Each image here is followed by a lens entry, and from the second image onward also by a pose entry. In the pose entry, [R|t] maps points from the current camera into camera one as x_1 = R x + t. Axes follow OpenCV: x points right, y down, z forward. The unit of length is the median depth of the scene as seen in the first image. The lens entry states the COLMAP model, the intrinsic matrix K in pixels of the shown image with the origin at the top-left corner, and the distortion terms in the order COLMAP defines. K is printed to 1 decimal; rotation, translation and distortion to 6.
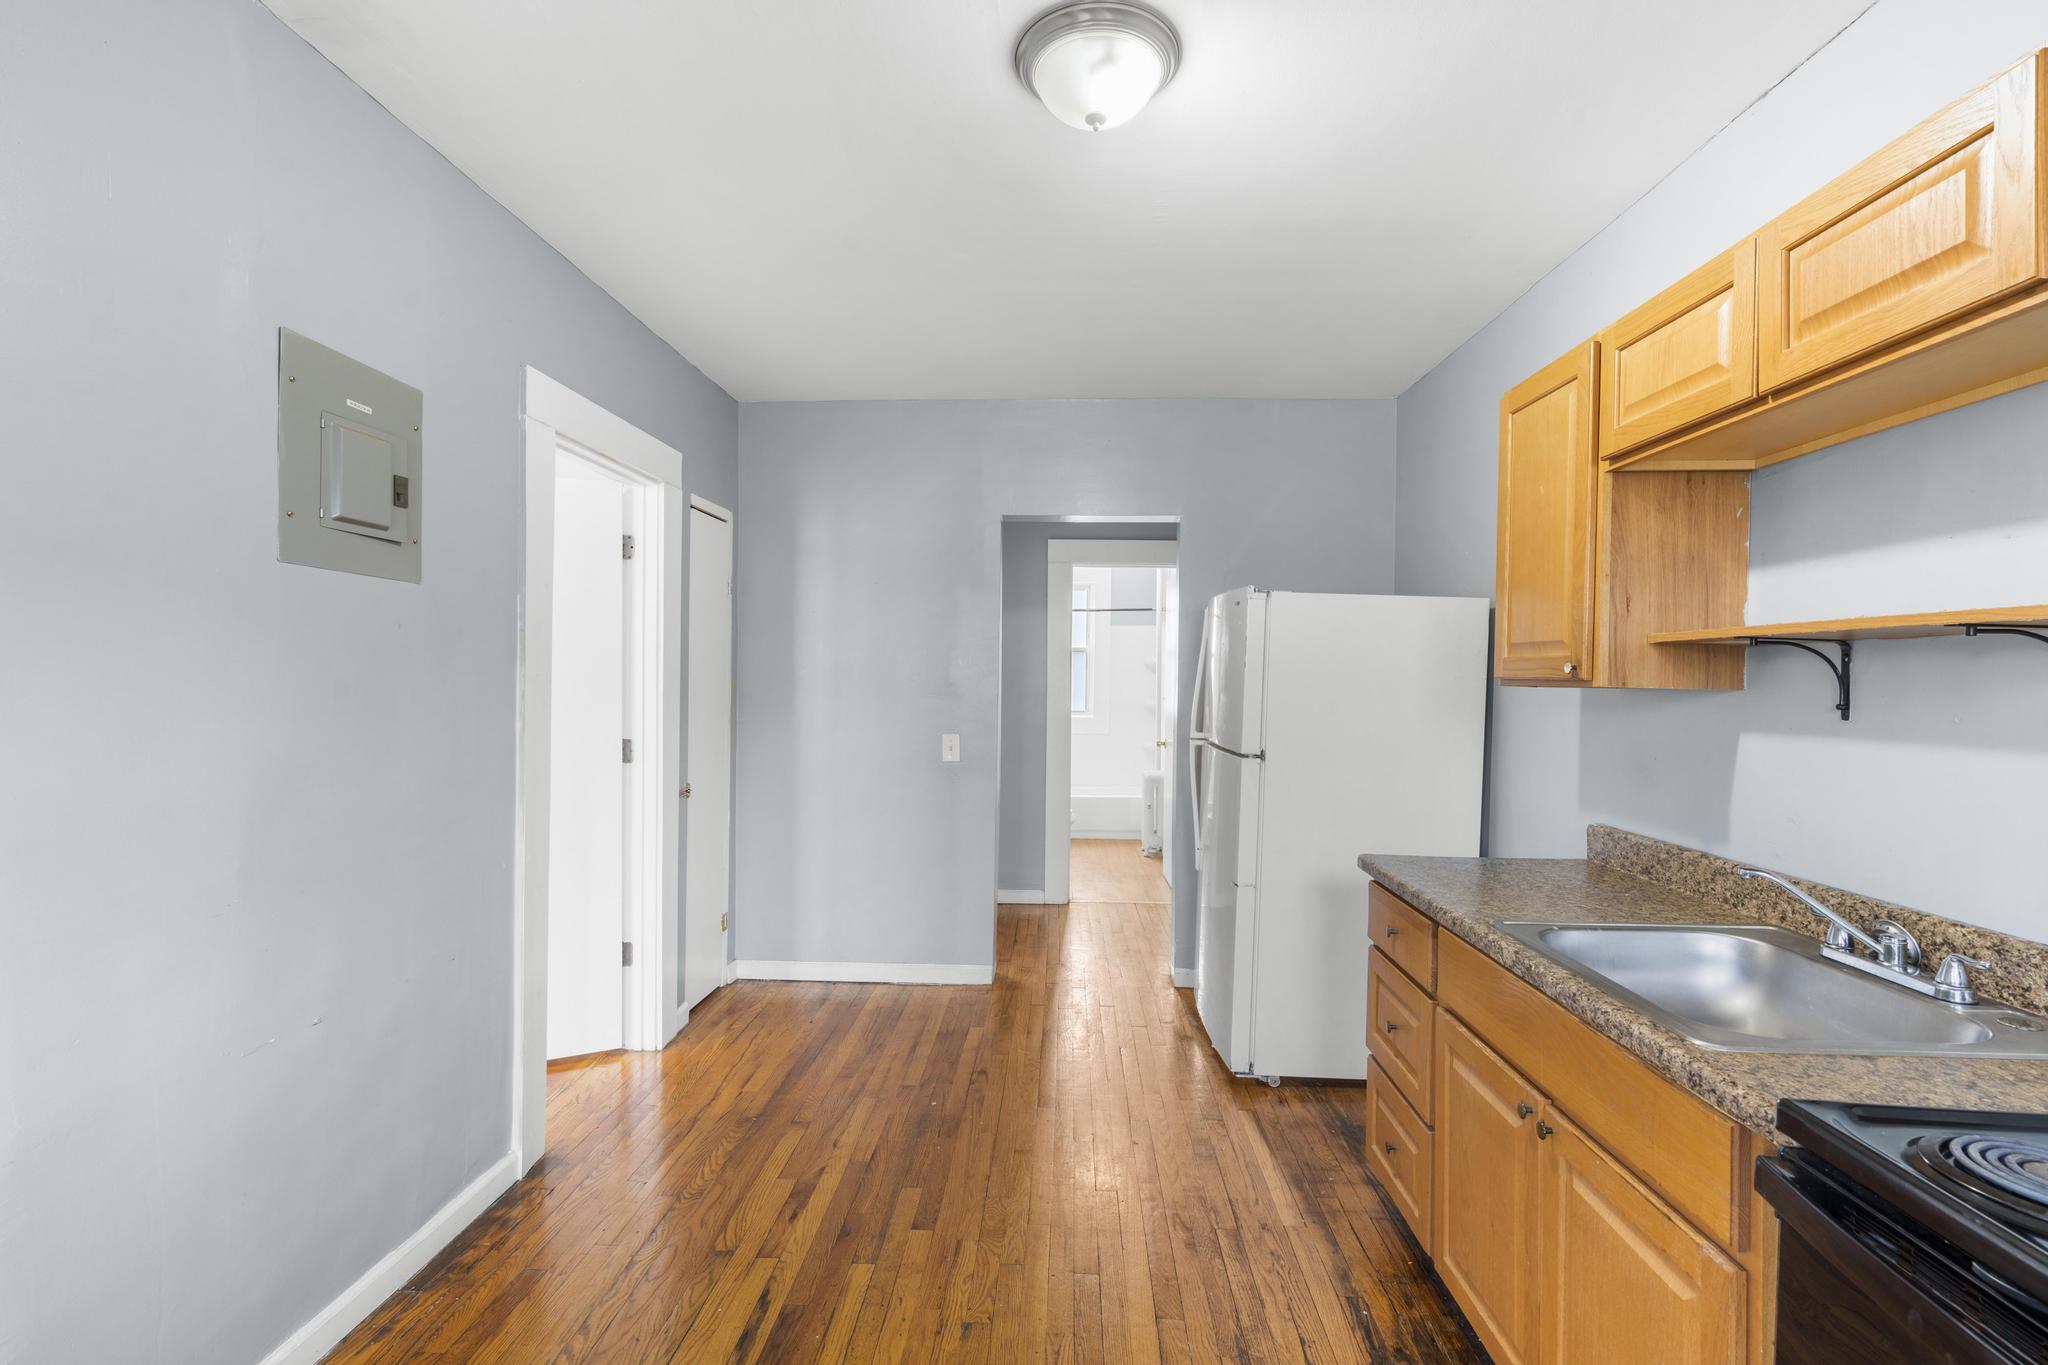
lens RADIAL K [[931.3, 0, 1024.0], [0, 931.3, 682.5], [0, 0, 1]] dist [-0.011784, 0.006642]
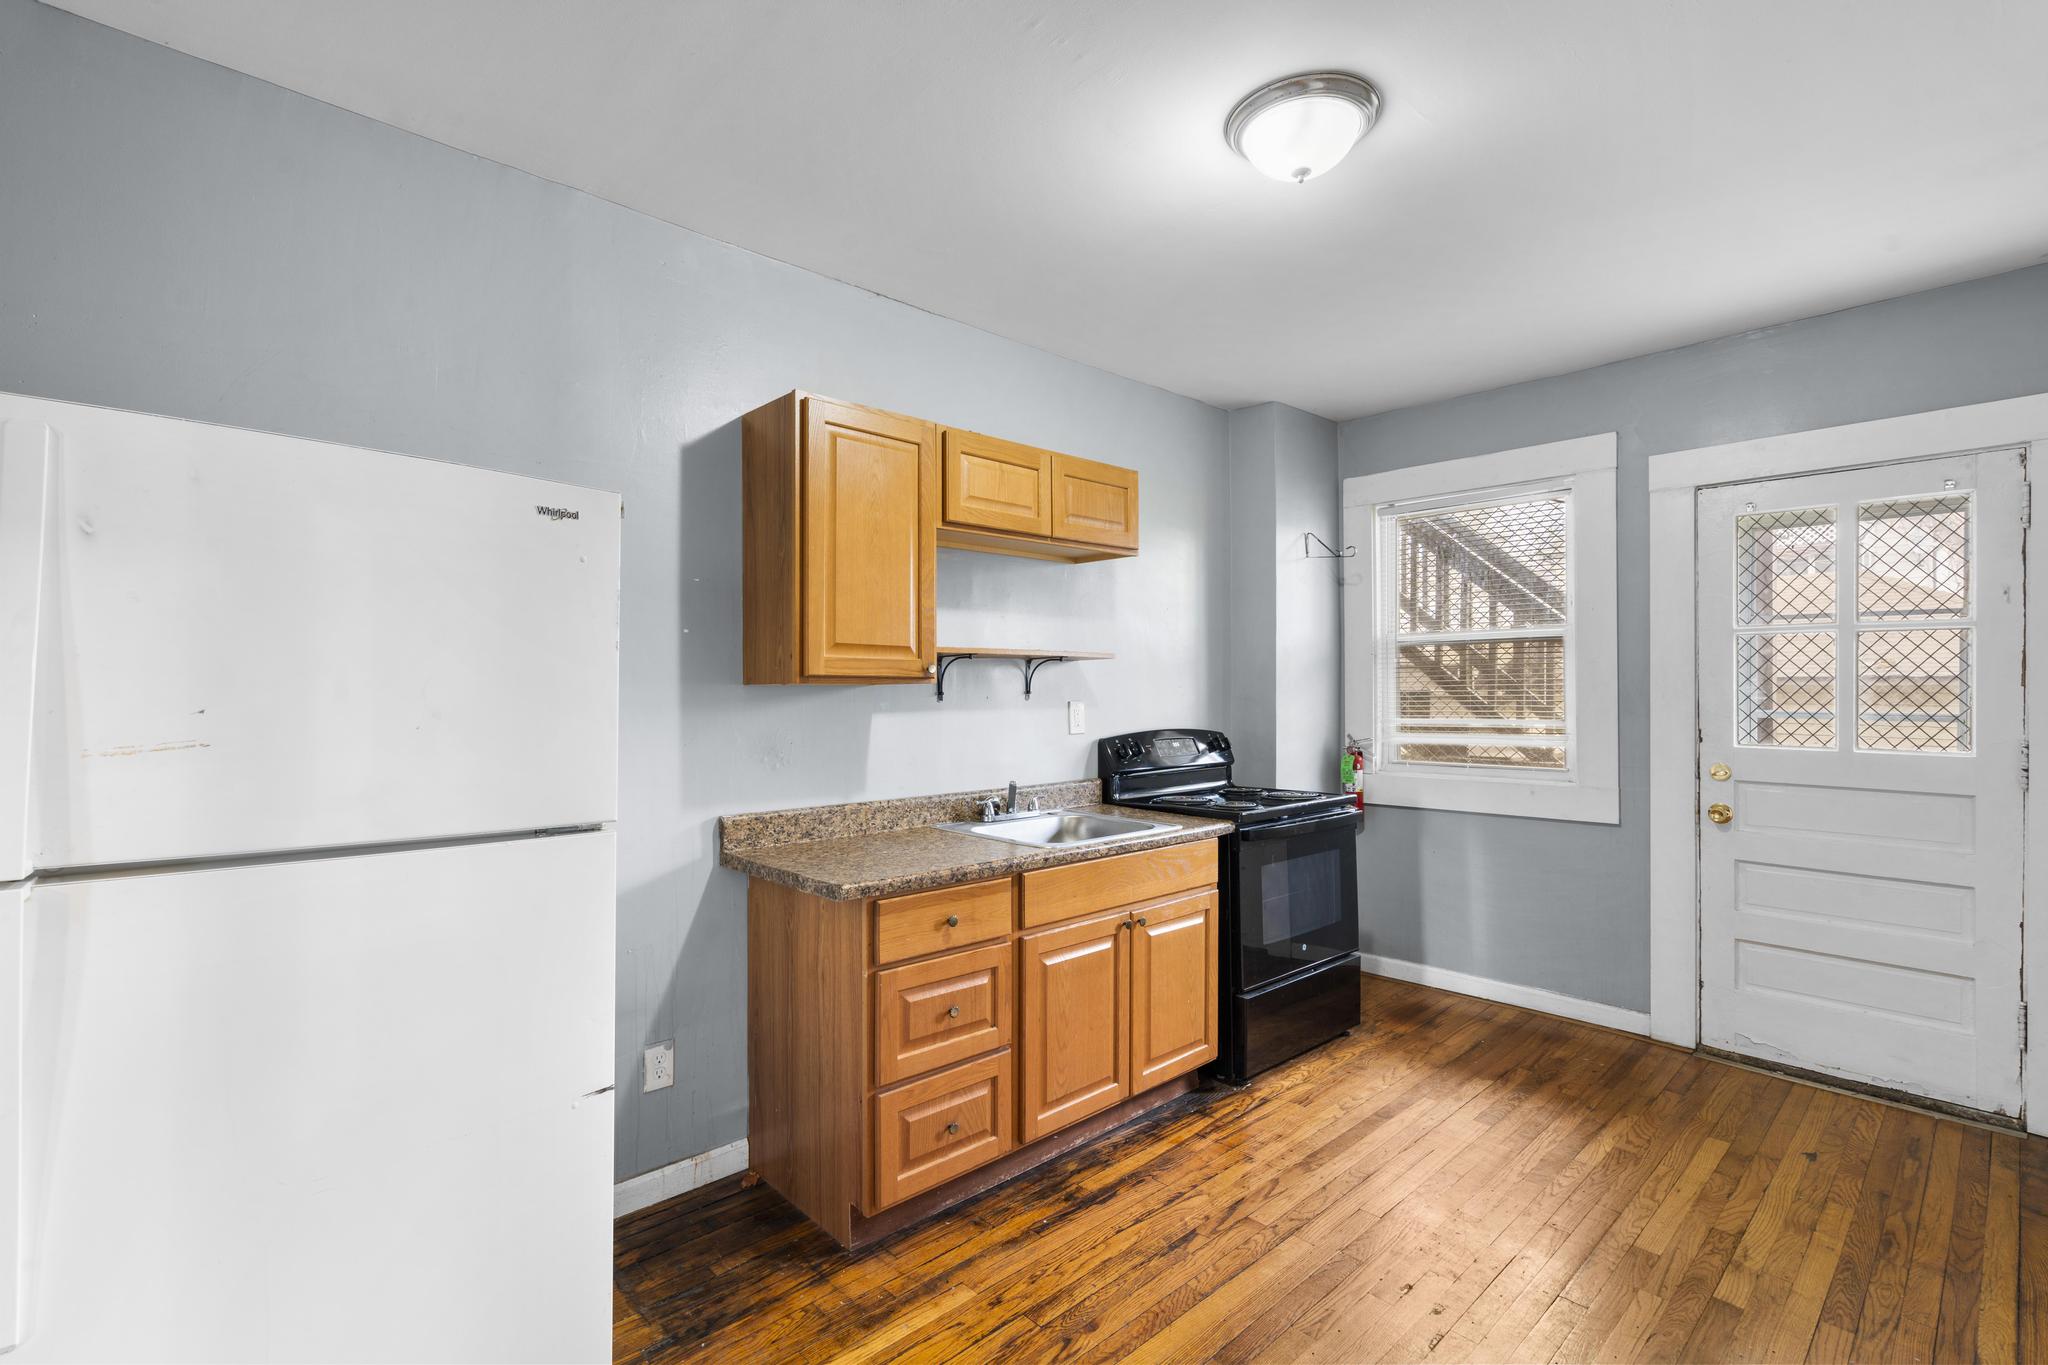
lens RADIAL K [[931.3, 0, 1024.0], [0, 931.3, 682.5], [0, 0, 1]] dist [-0.011784, 0.006642]
pose [[-0.718083, -0.006371, 0.695928, -0.403818], [-0.004601, 0.999980, 0.004406, -0.003006], [-0.695942, -0.000038, -0.718098, 1.780165]]
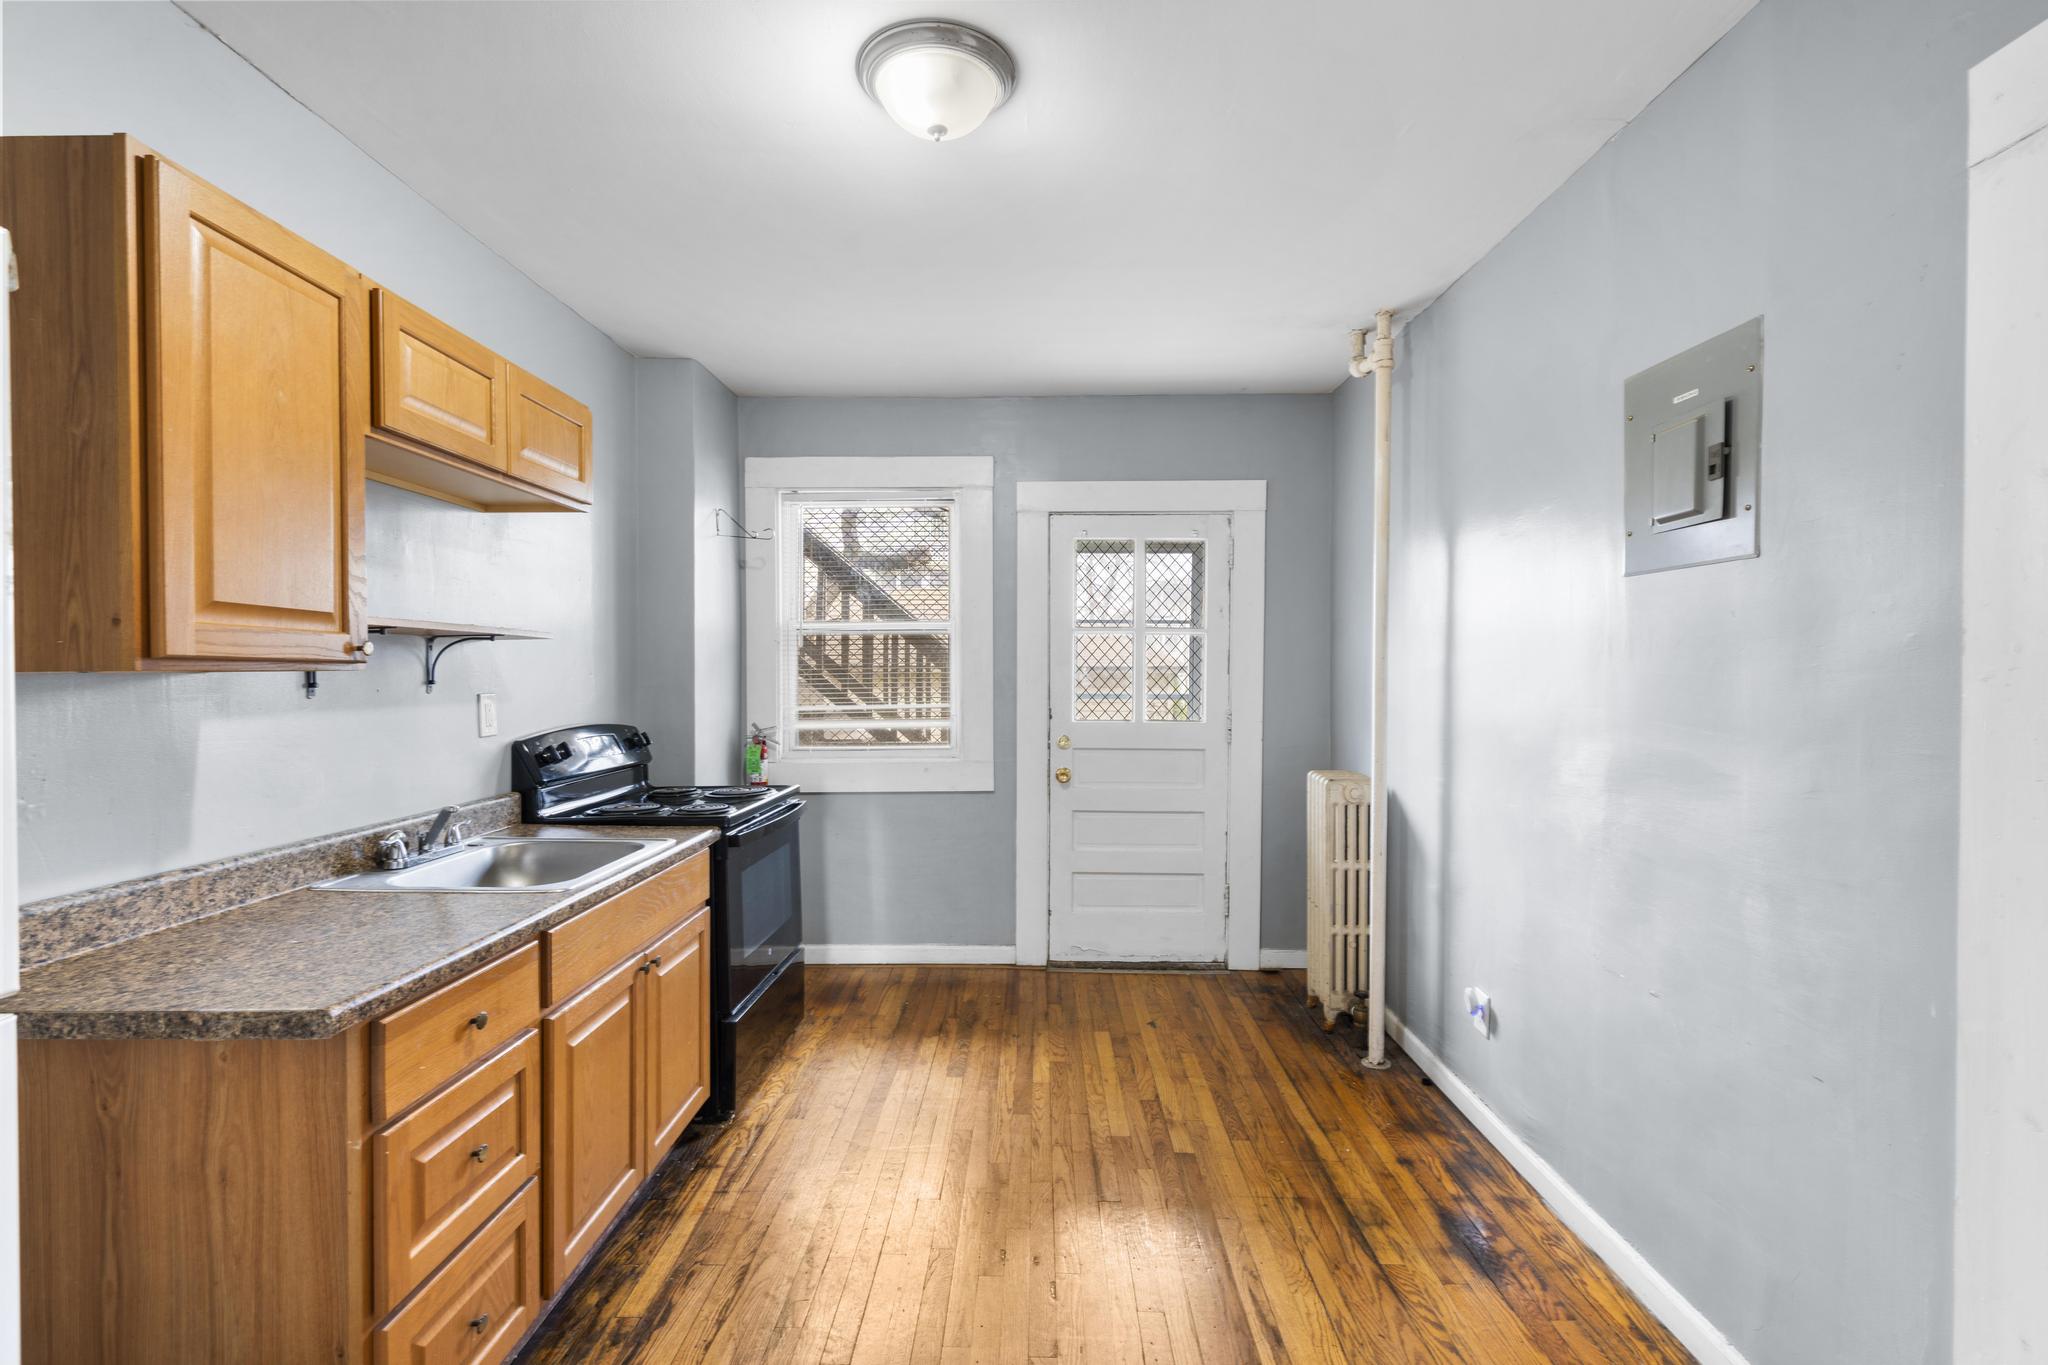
lens RADIAL K [[927.2, 0, 1024.0], [0, 927.2, 682.5], [0, 0, 1]] dist [-0.001211, 0.000497]
pose [[-0.999313, -0.010177, -0.035631, 0.010129], [-0.010657, 0.999855, 0.013304, -0.002316], [0.035491, 0.013674, -0.999276, 1.805148]]
